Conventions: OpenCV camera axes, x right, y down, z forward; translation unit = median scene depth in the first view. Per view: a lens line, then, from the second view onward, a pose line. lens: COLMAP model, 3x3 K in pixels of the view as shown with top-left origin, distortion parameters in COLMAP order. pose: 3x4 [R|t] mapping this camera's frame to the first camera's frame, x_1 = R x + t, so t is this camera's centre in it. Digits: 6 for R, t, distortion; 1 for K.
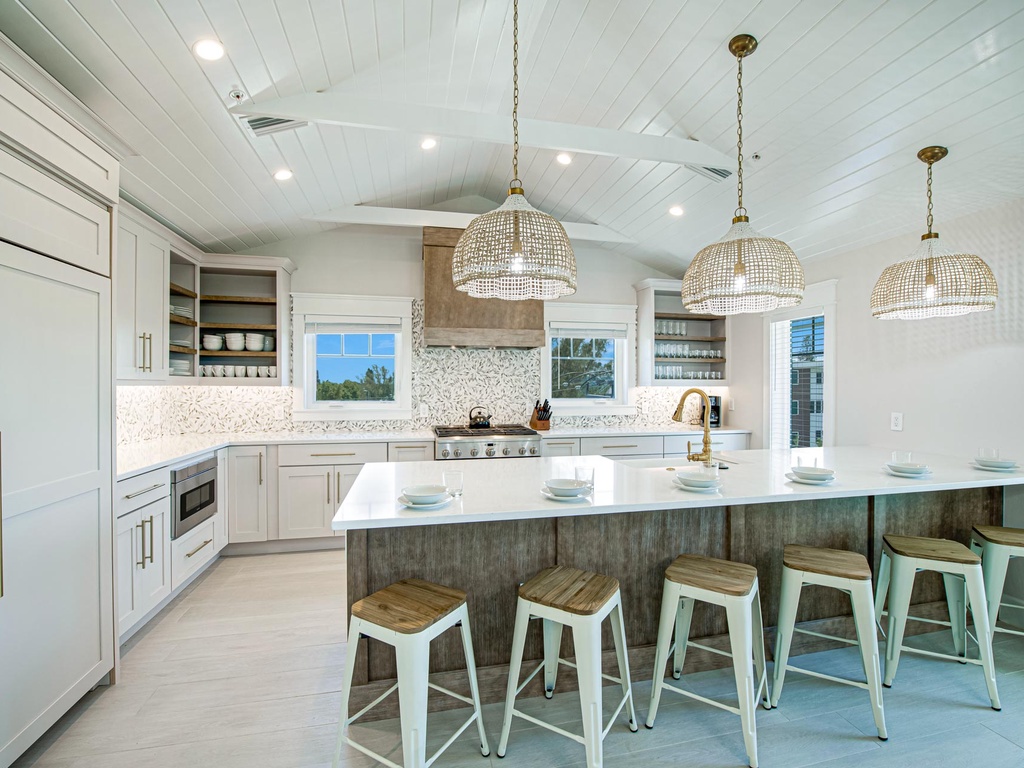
lens RADIAL K [[471.8, 0, 513.9], [0, 471.8, 386.8], [0, 0, 1]] dist [-0.002672, -0.000374]
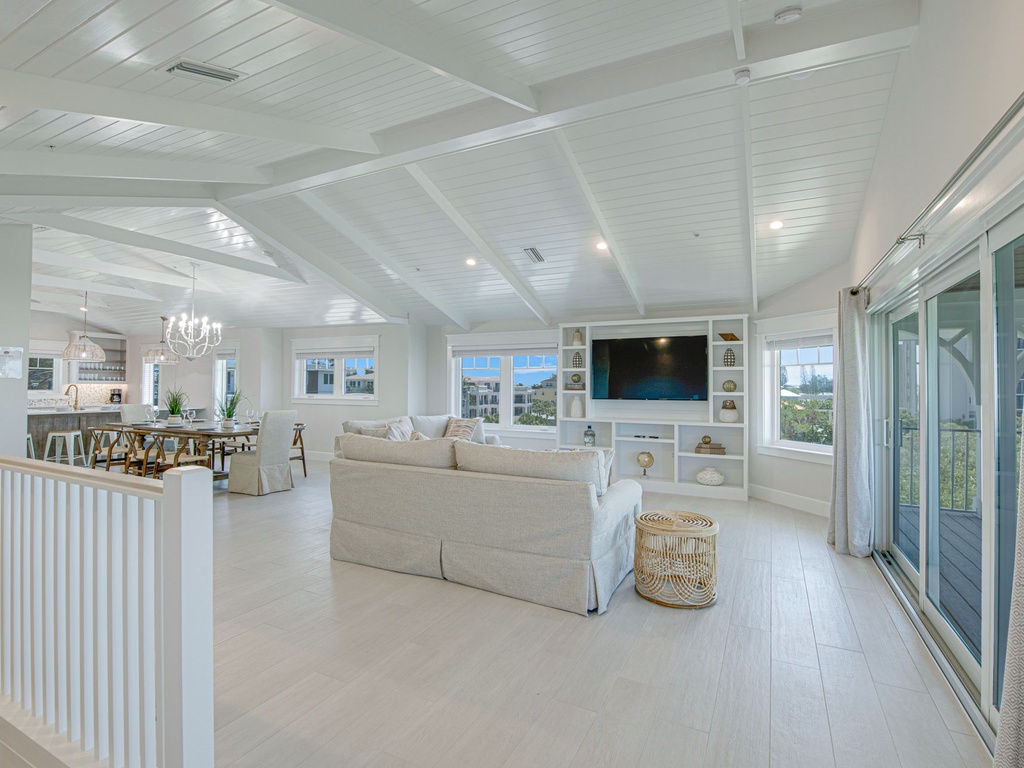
lens RADIAL K [[471.8, 0, 509.0], [0, 471.8, 384.0], [0, 0, 1]] dist [-0.002672, -0.000374]
pose [[0.614113, 0.012116, 0.789125, -0.151595], [-0.008748, 0.999925, -0.008544, 0.001273], [-0.789170, -0.001656, 0.614173, -1.612020]]
